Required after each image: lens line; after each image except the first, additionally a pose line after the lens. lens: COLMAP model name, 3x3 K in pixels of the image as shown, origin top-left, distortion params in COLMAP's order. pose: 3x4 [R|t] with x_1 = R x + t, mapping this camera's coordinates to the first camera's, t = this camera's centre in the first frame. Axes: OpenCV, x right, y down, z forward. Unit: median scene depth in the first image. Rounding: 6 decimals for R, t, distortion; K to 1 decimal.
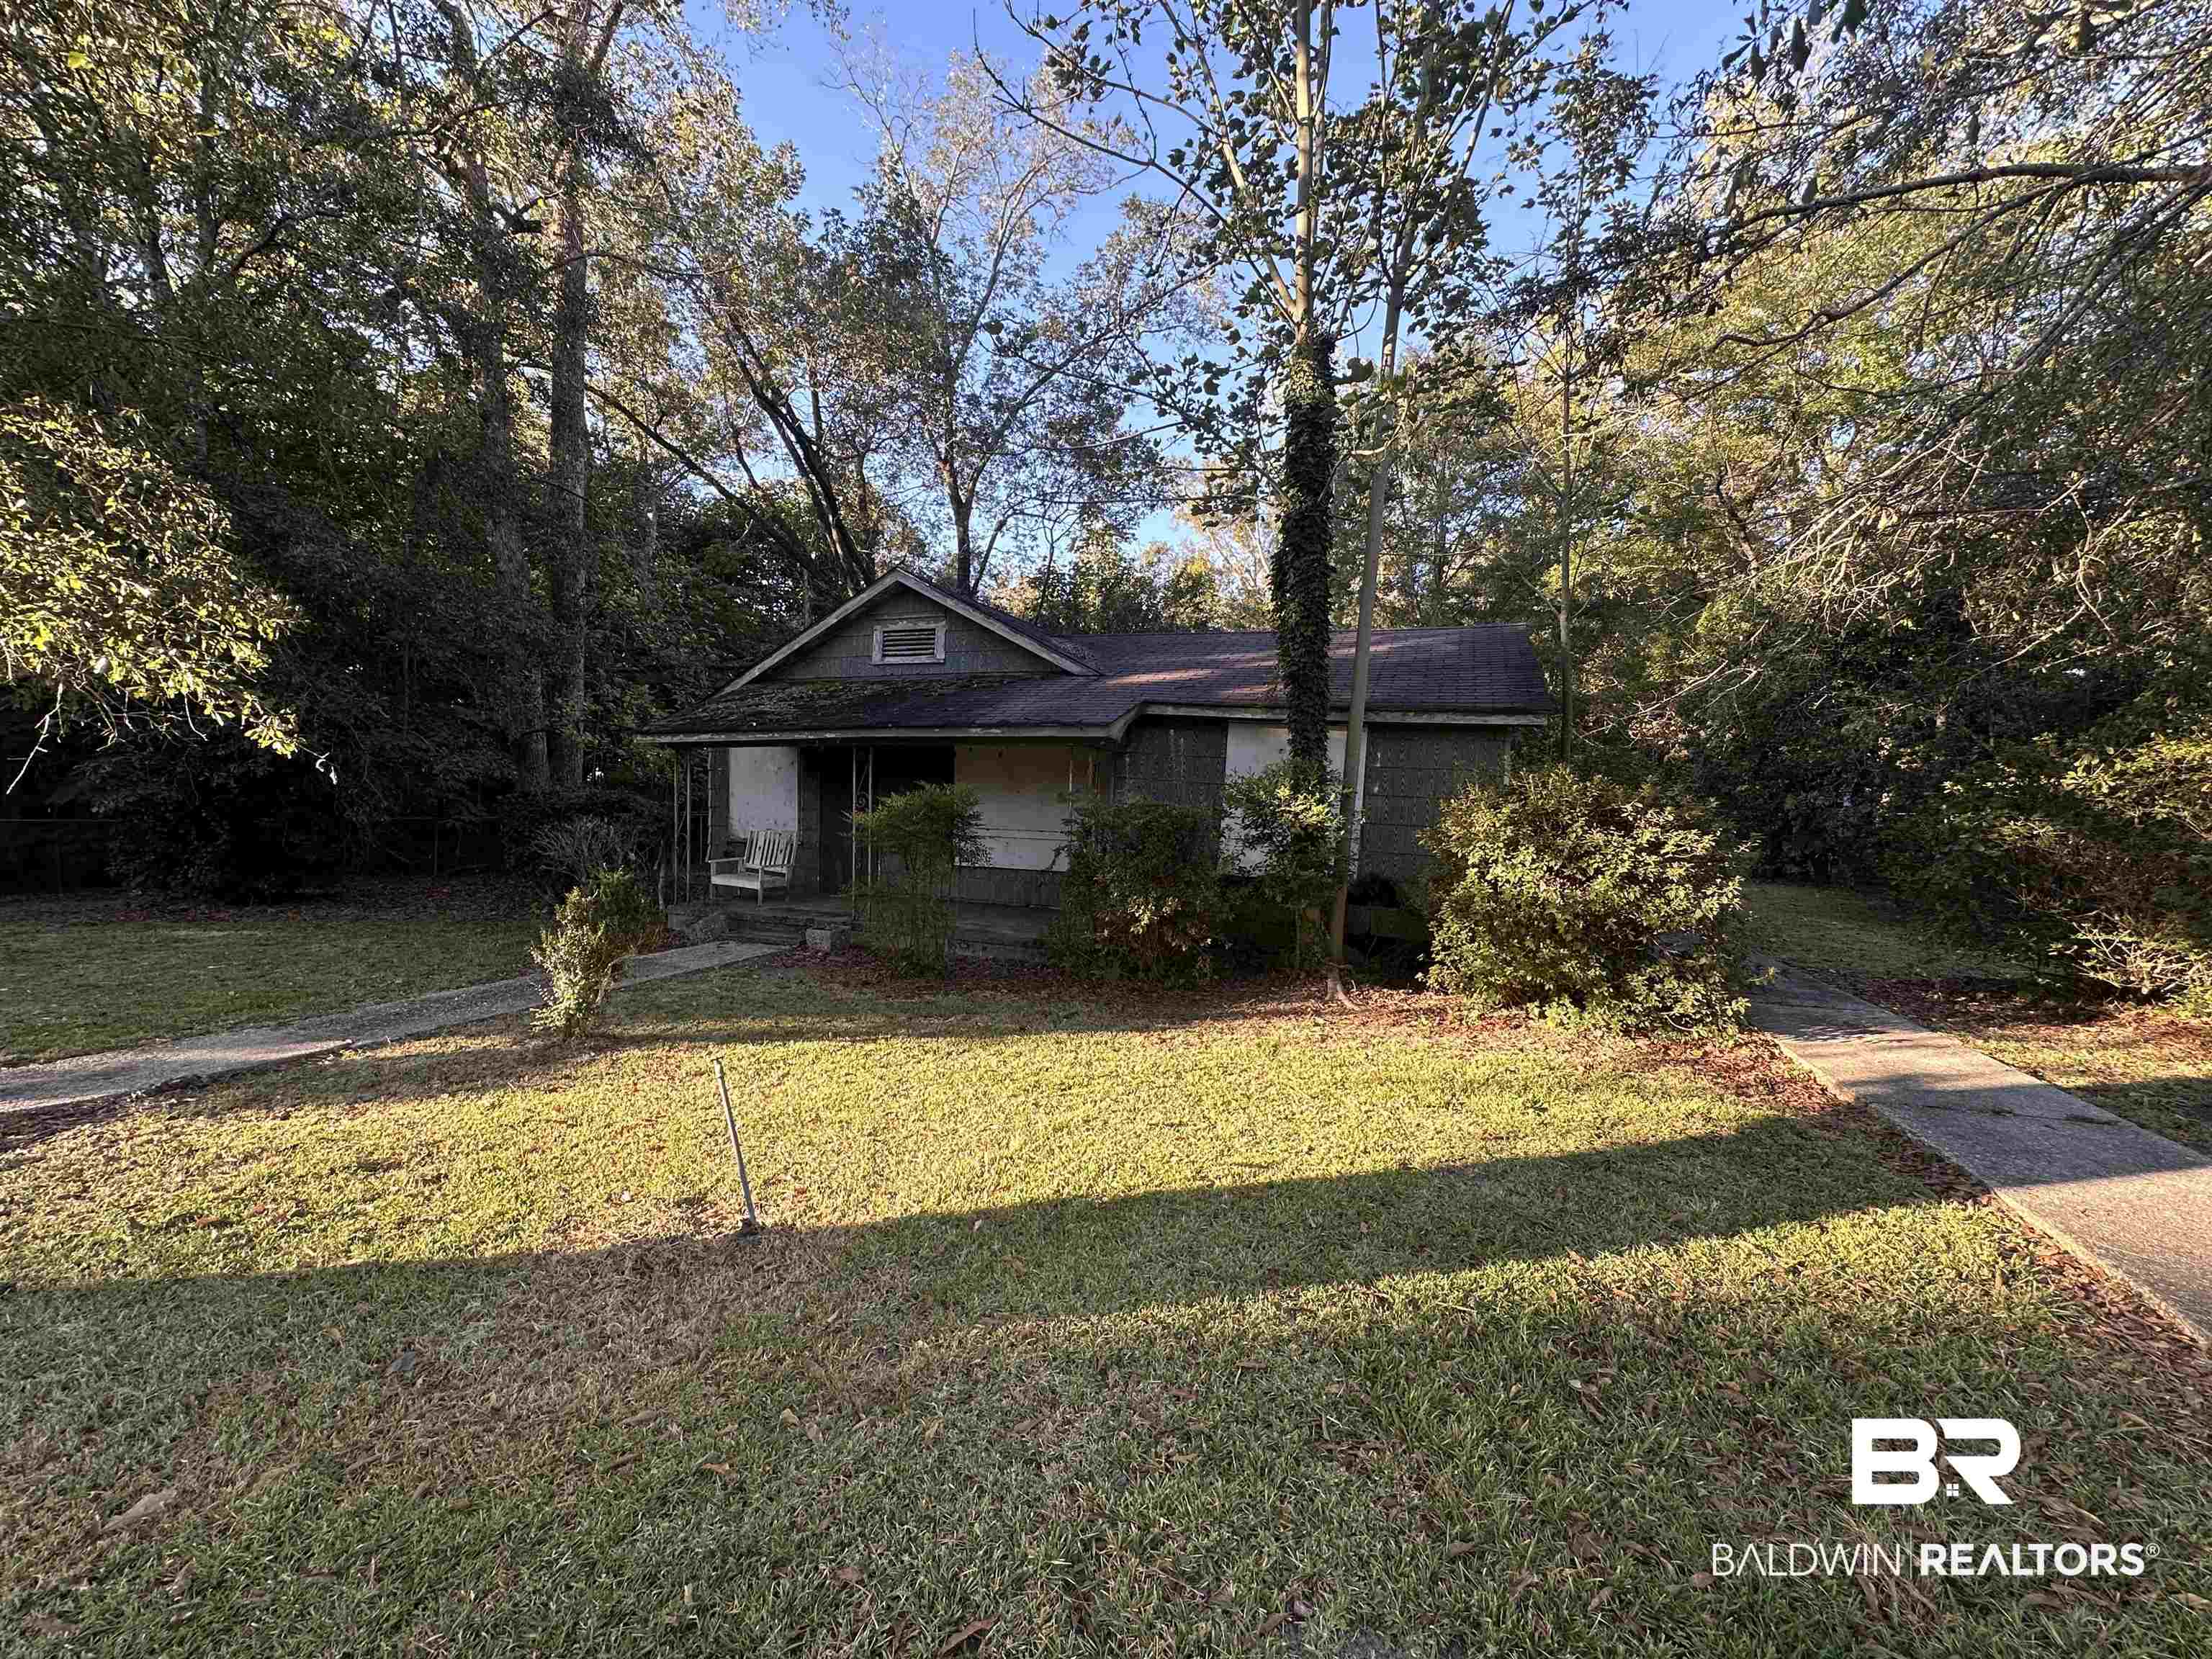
lens RADIAL K [[892.1, 0, 1106.0], [0, 892.1, 829.5], [0, 0, 1]] dist [0.000176, 0.000139]
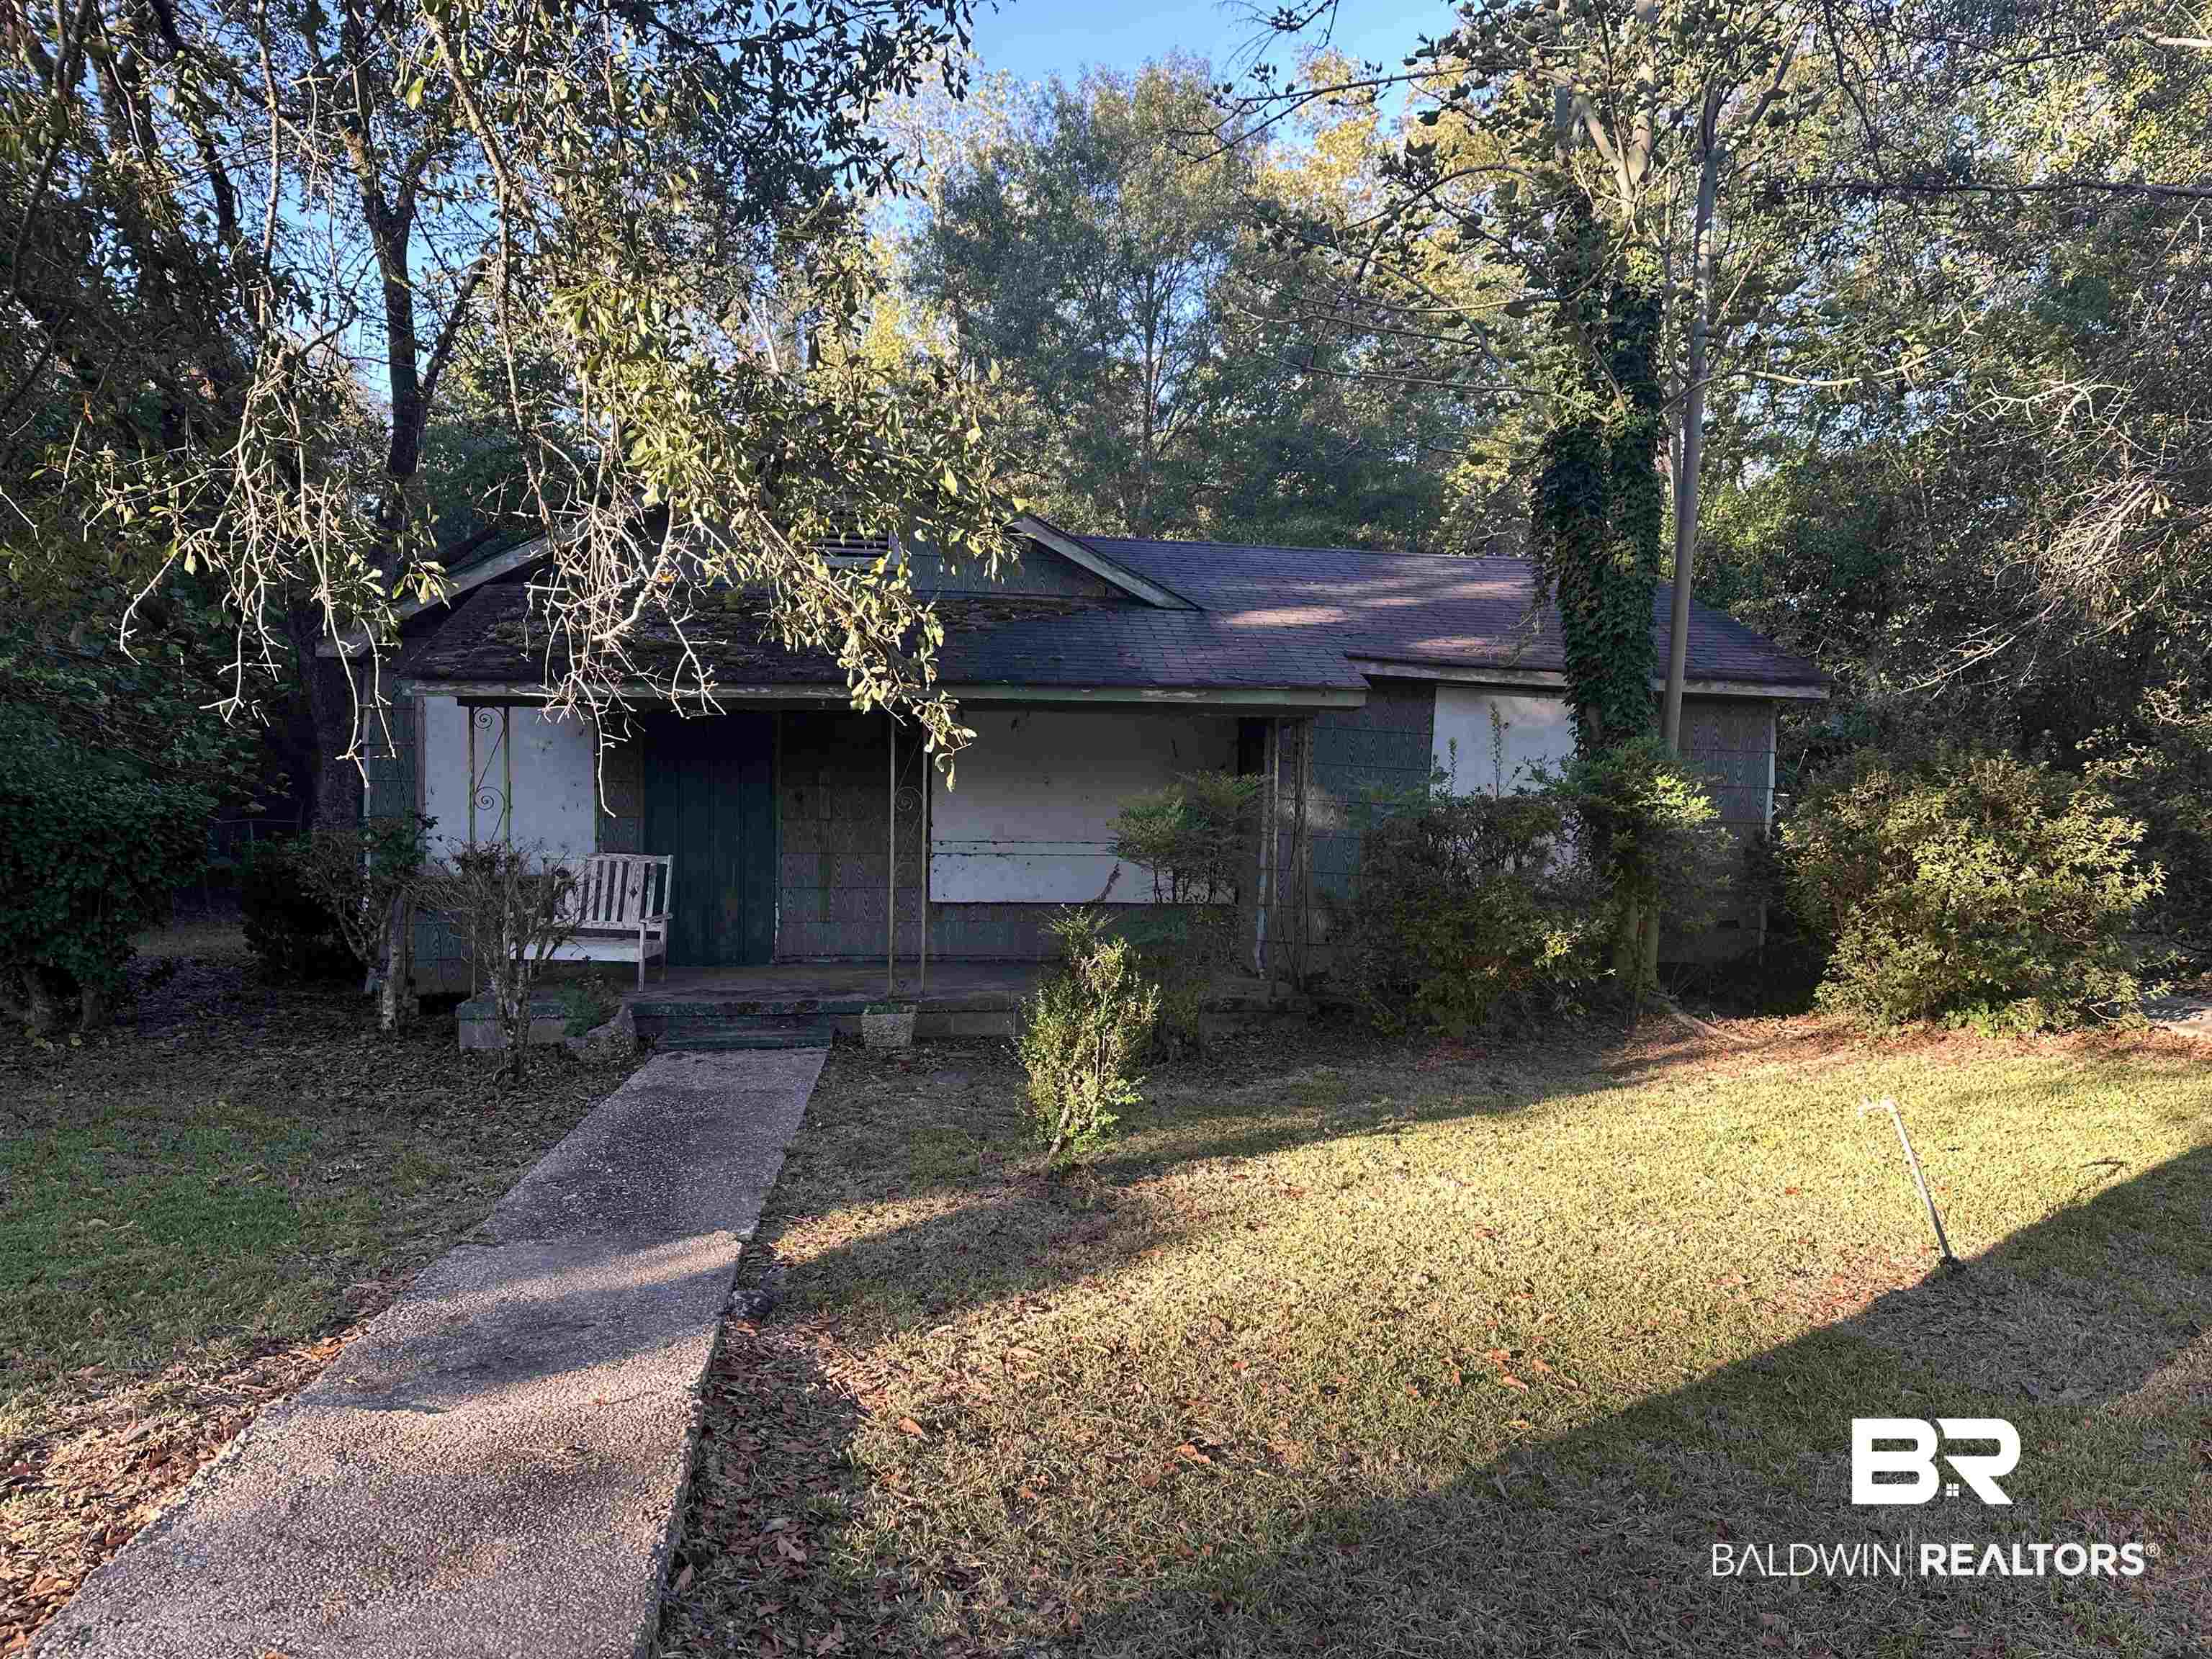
lens RADIAL K [[1568.2, 0, 1106.0], [0, 1568.2, 829.5], [0, 0, 1]] dist [0.046004, -0.051742]
pose [[0.887948, -0.026494, 0.459180, -0.926820], [0.027766, 0.999607, 0.003982, -0.018886], [-0.459105, 0.009213, 0.888334, -0.030947]]
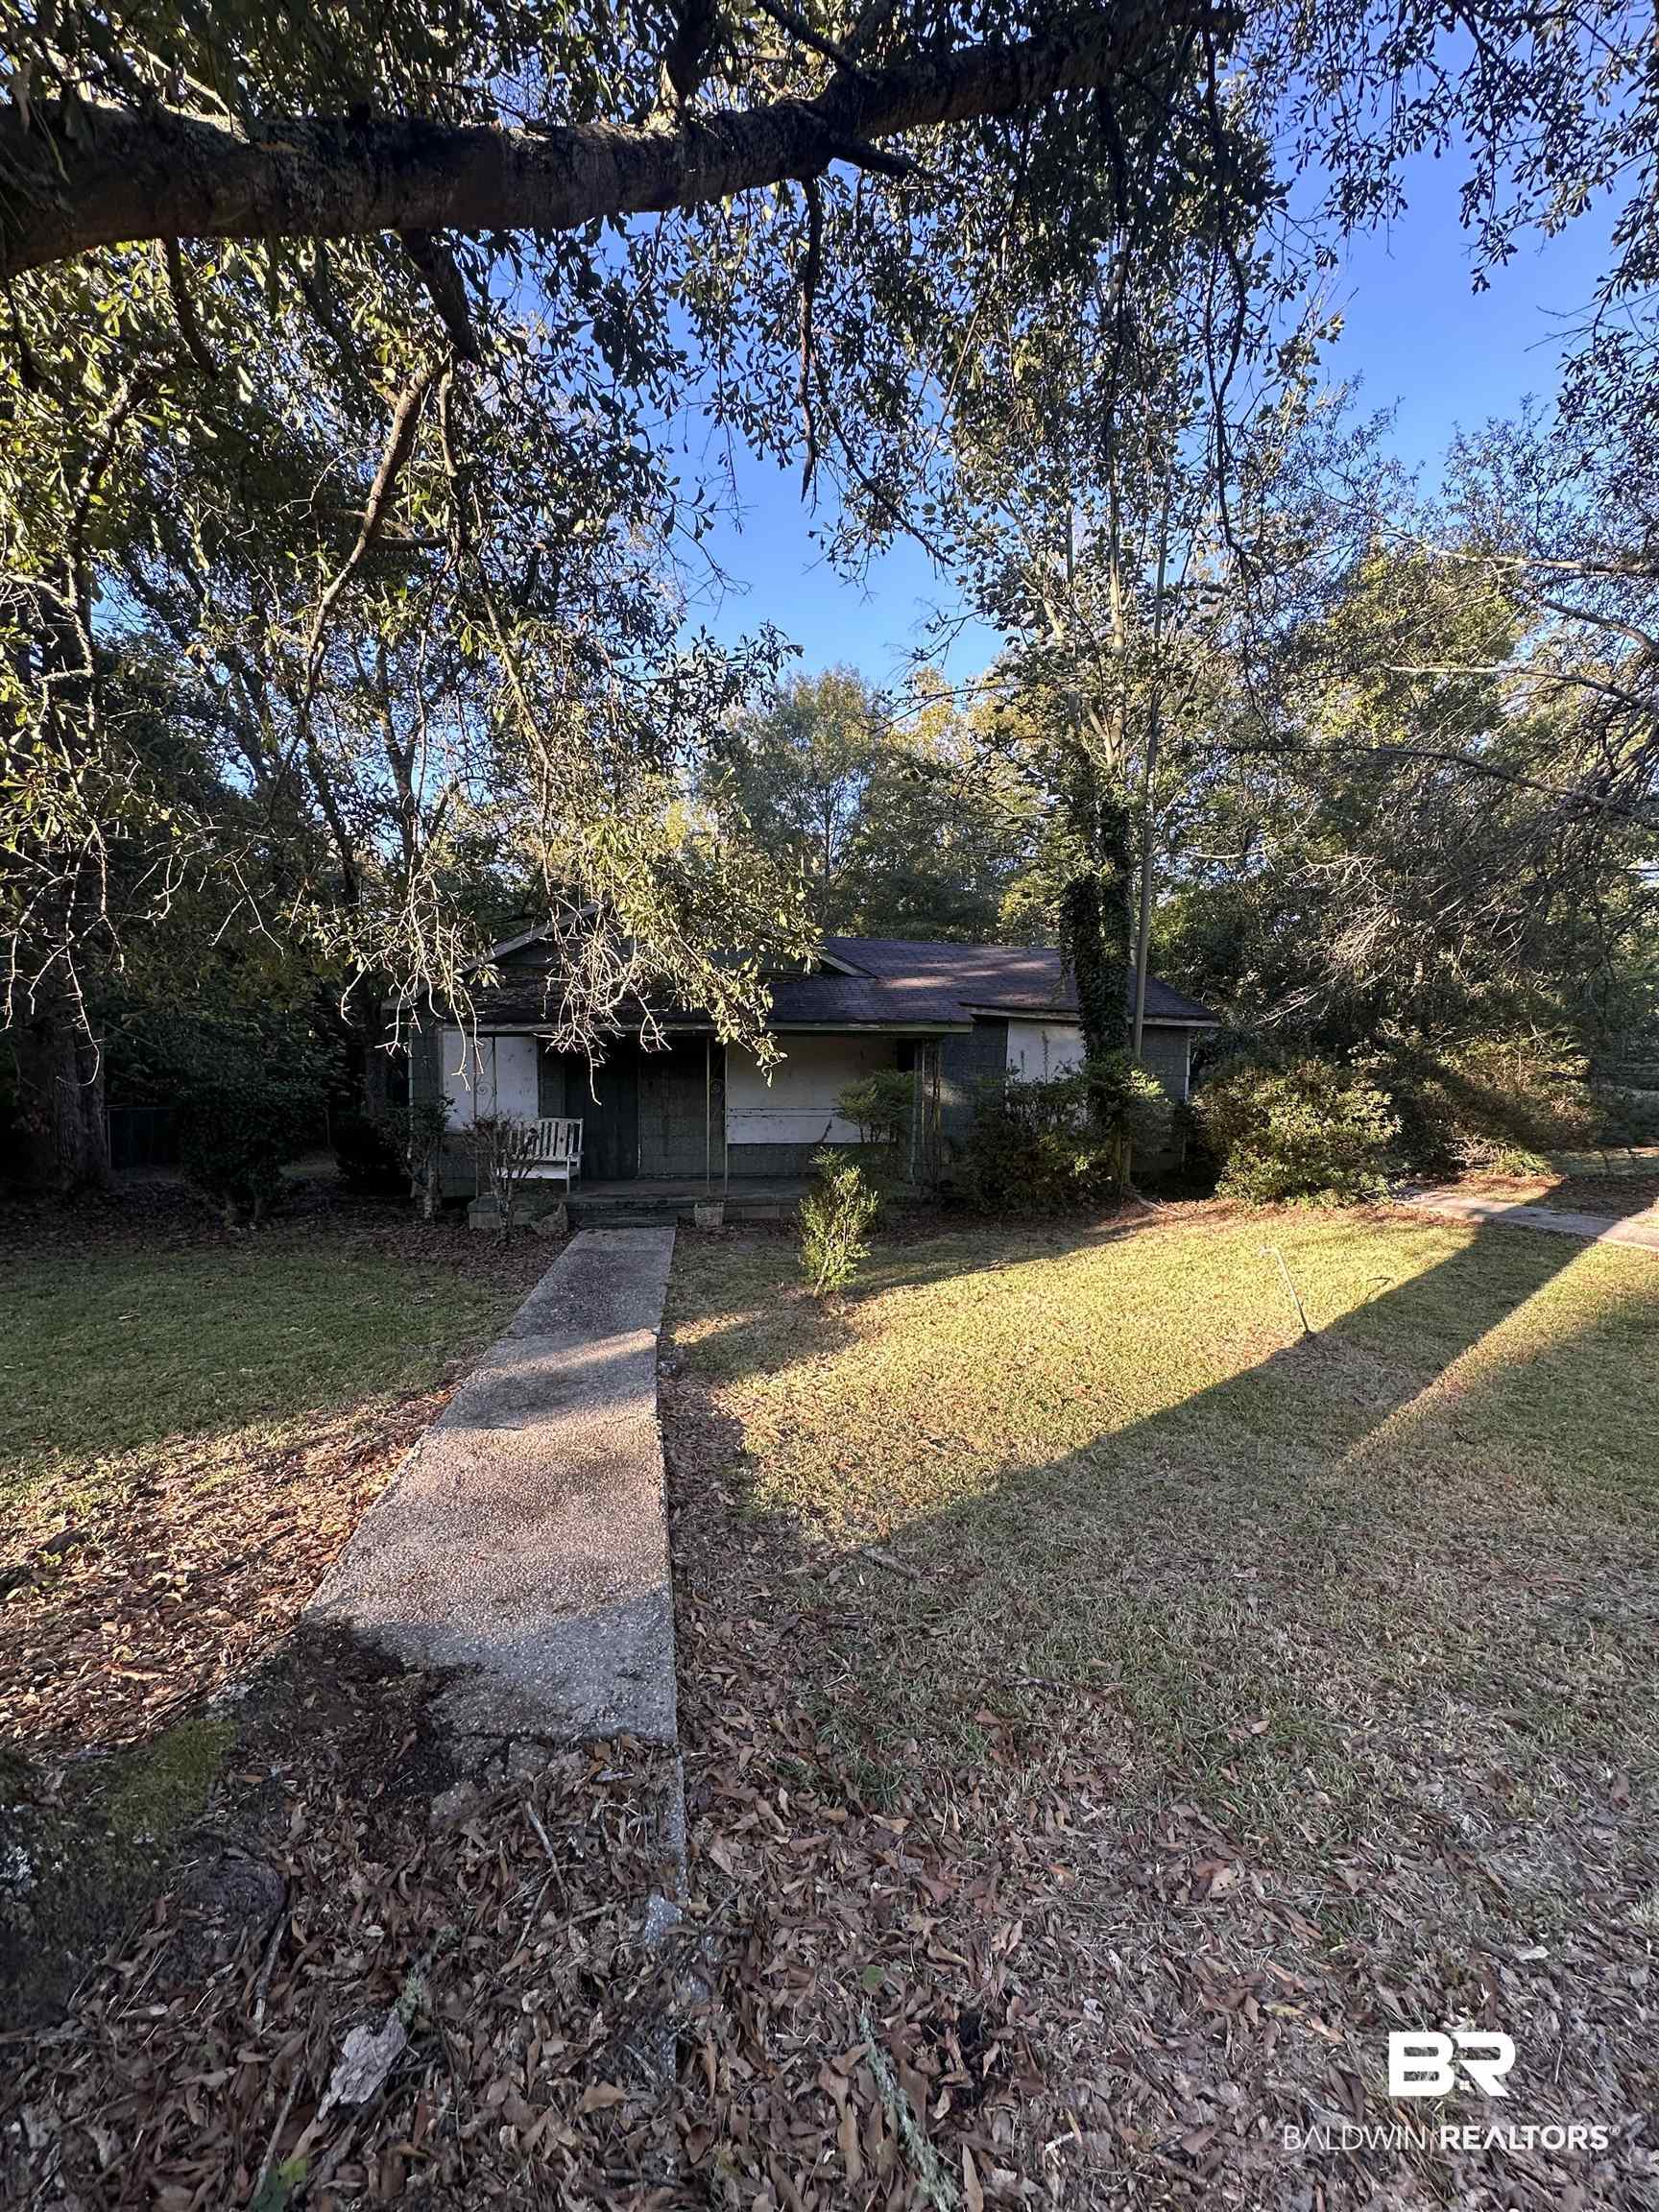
lens RADIAL K [[892.1, 0, 822.8], [0, 892.1, 1096.2], [0, 0, 1]] dist [0.000176, 0.000139]
pose [[0.871983, -0.033891, 0.488362, -0.995817], [0.036210, 0.999333, 0.004698, -0.031233], [-0.488196, 0.013587, 0.872628, -0.030694]]
